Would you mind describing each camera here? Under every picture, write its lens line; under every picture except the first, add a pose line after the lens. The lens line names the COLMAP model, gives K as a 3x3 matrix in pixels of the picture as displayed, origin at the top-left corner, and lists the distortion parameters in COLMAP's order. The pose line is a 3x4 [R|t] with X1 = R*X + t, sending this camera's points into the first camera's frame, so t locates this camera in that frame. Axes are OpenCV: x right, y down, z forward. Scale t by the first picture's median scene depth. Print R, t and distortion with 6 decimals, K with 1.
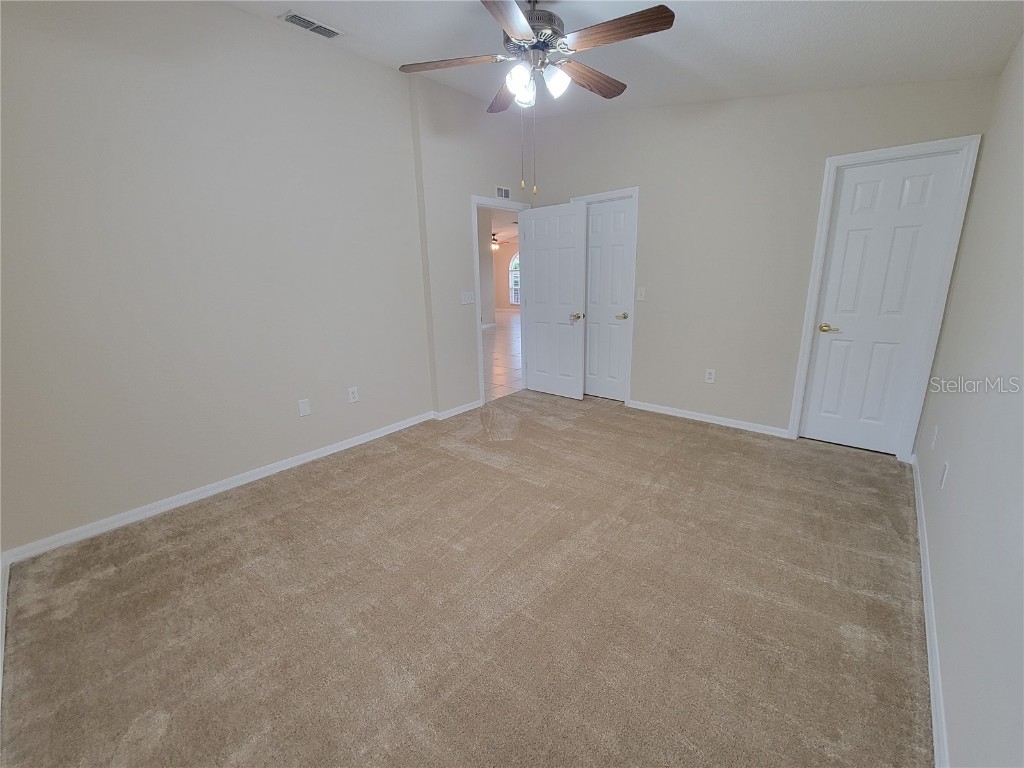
lens RADIAL K [[407.6, 0, 512.0], [0, 407.6, 384.0], [0, 0, 1]] dist [0.003114, -0.002987]
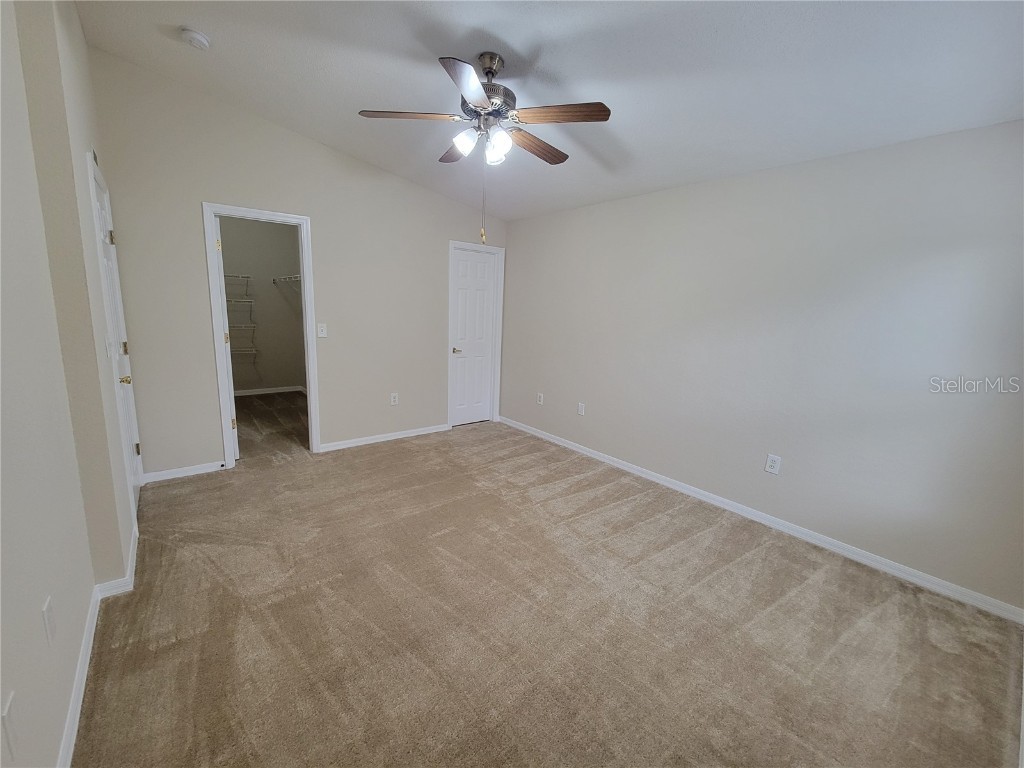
lens RADIAL K [[407.6, 0, 512.0], [0, 407.6, 384.0], [0, 0, 1]] dist [0.003114, -0.002987]
pose [[0.179186, -0.143928, 0.973230, -0.715692], [0.210675, 0.971907, 0.104944, -0.140470], [-0.960993, 0.186231, 0.204474, 0.547132]]
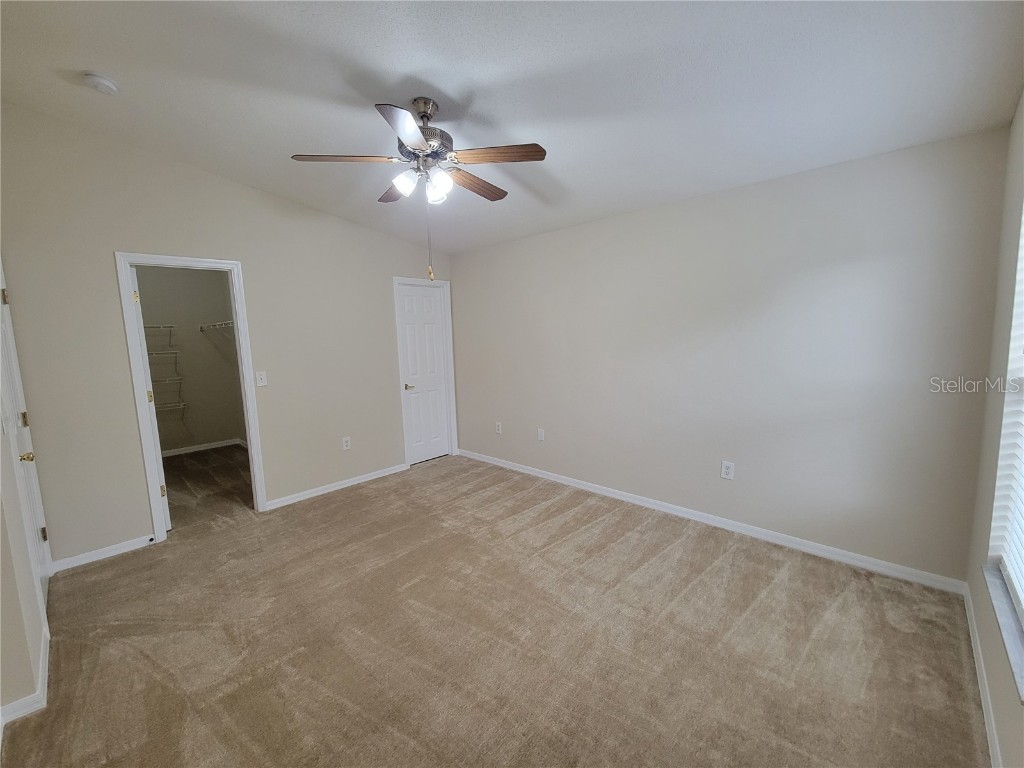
lens RADIAL K [[407.6, 0, 512.0], [0, 407.6, 384.0], [0, 0, 1]] dist [0.003114, -0.002987]
pose [[0.049448, -0.094814, 0.994266, -0.708374], [0.288375, 0.954443, 0.076674, -0.159953], [-0.956240, 0.282930, 0.074537, 0.561245]]
